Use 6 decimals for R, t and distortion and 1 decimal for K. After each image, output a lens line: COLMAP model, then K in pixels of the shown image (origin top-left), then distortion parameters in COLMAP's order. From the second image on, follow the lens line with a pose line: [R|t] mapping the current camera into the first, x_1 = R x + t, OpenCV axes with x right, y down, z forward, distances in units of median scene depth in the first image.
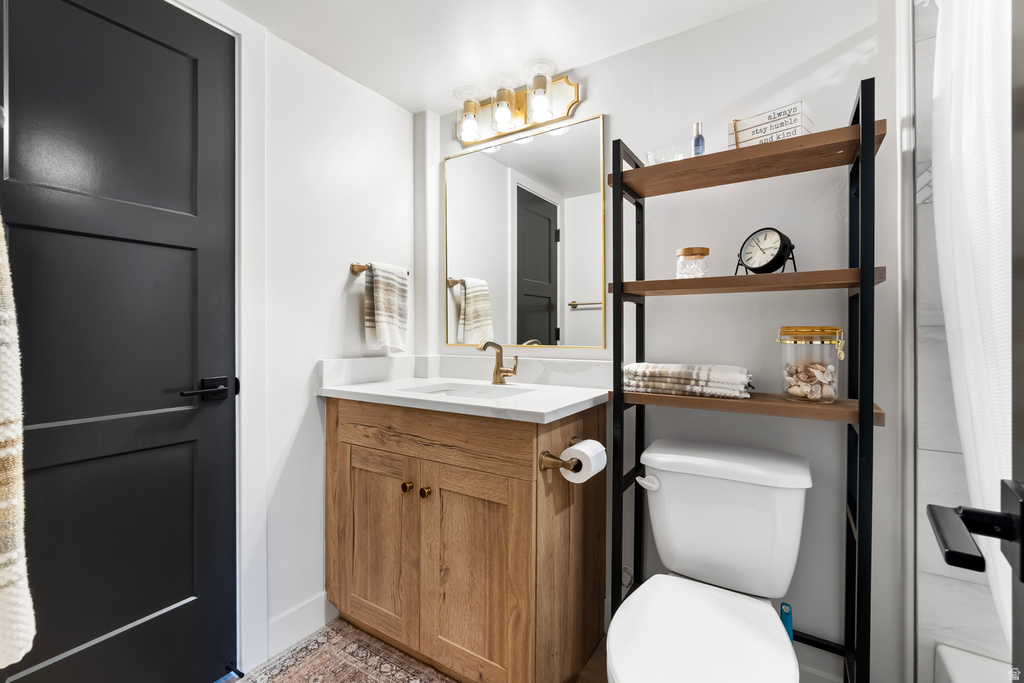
lens RADIAL K [[439.8, 0, 513.1], [0, 439.8, 336.6], [0, 0, 1]] dist [-0.007729, 0.002217]
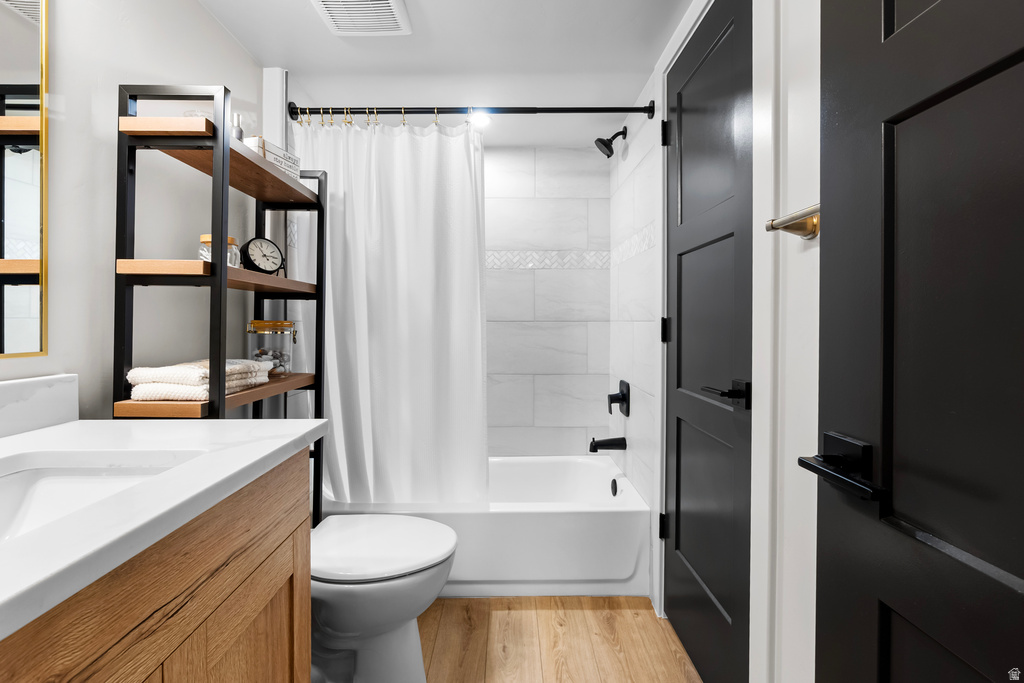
lens RADIAL K [[439.8, 0, 512.1], [0, 439.8, 331.0], [0, 0, 1]] dist [-0.007729, 0.002217]
pose [[-0.549089, -0.013014, 0.835663, -0.725654], [0.002295, 0.999852, 0.017079, -0.011397], [-0.835761, 0.011296, -0.548977, 1.015387]]
